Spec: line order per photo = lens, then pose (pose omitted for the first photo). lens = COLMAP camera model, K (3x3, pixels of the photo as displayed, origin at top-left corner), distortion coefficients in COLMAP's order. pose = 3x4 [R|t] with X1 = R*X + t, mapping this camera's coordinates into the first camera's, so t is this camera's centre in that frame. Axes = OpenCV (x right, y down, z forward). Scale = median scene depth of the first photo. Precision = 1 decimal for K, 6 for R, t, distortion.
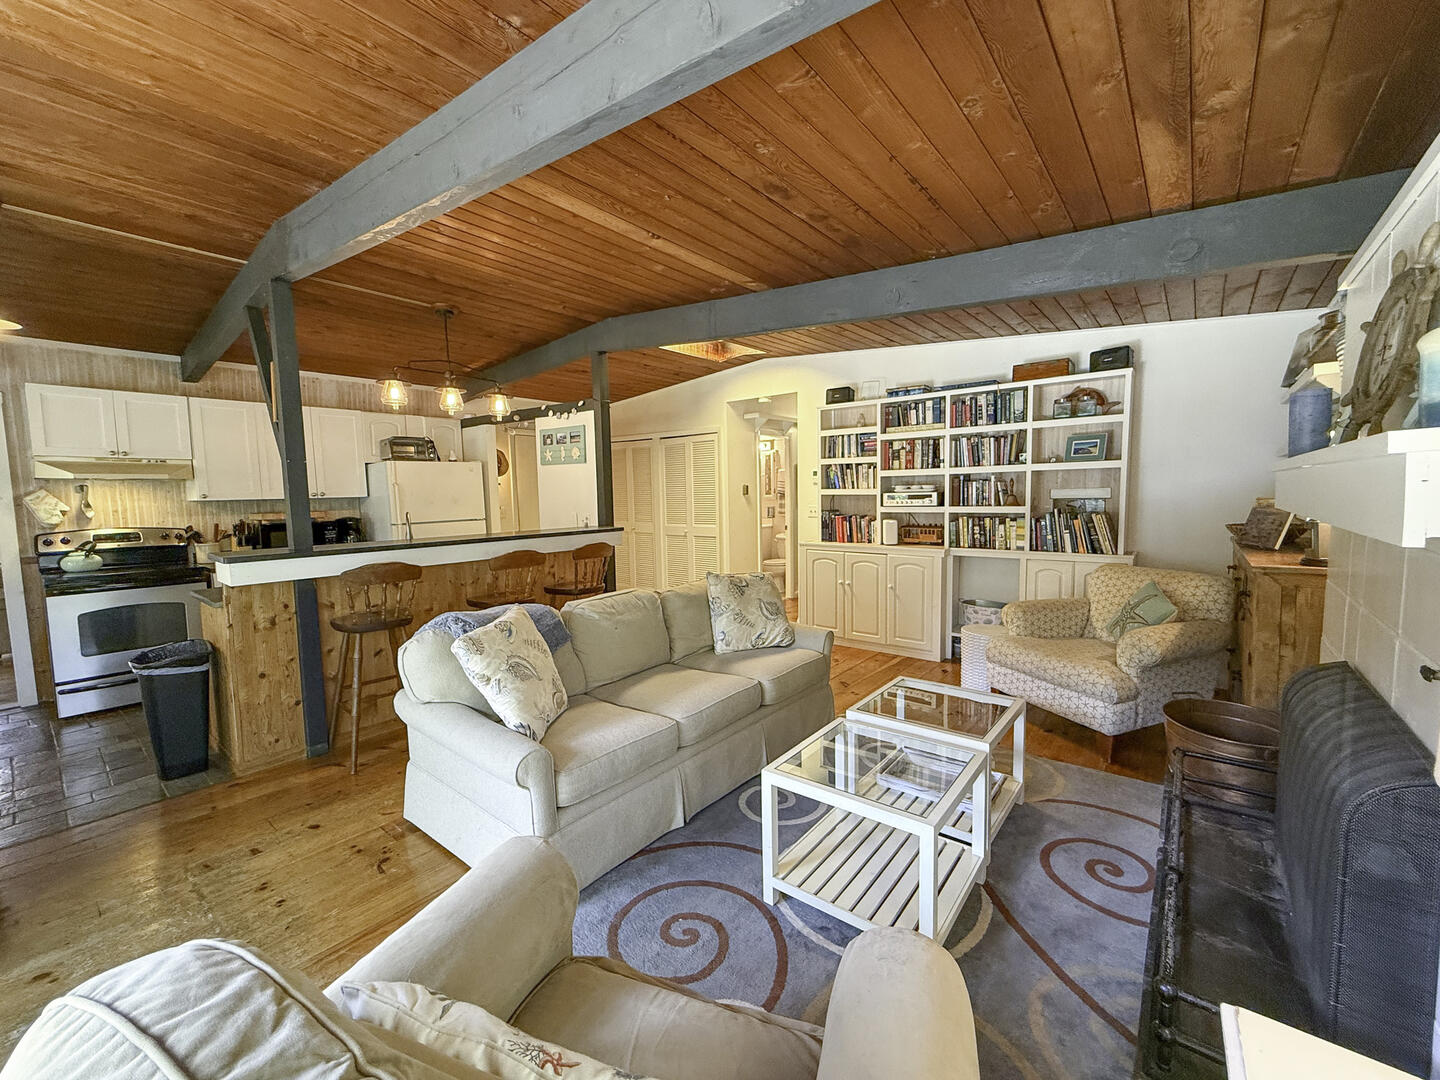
lens RADIAL K [[601.6, 0, 727.0], [0, 601.6, 544.5], [0, 0, 1]] dist [0.002777, 0.001996]
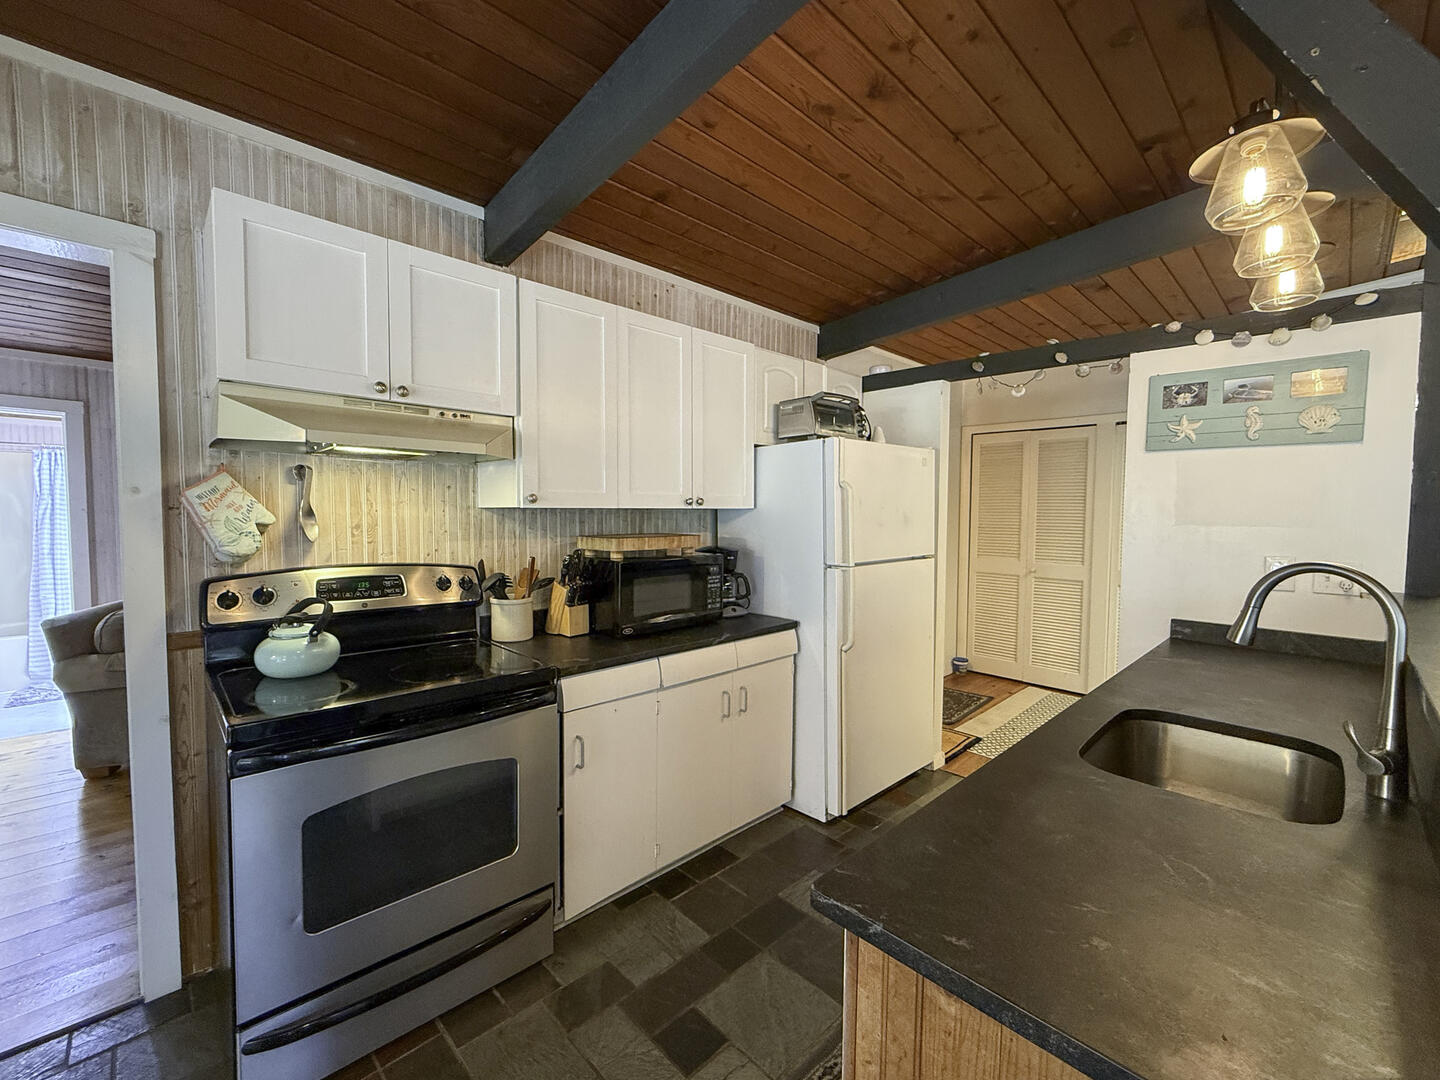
lens RADIAL K [[601.6, 0, 713.6], [0, 601.6, 544.6], [0, 0, 1]] dist [0.002777, 0.001996]
pose [[0.993242, 0.031733, -0.111636, -0.718878], [-0.035575, 0.998835, -0.032600, -0.037796], [0.110471, 0.036351, 0.993214, 0.602169]]
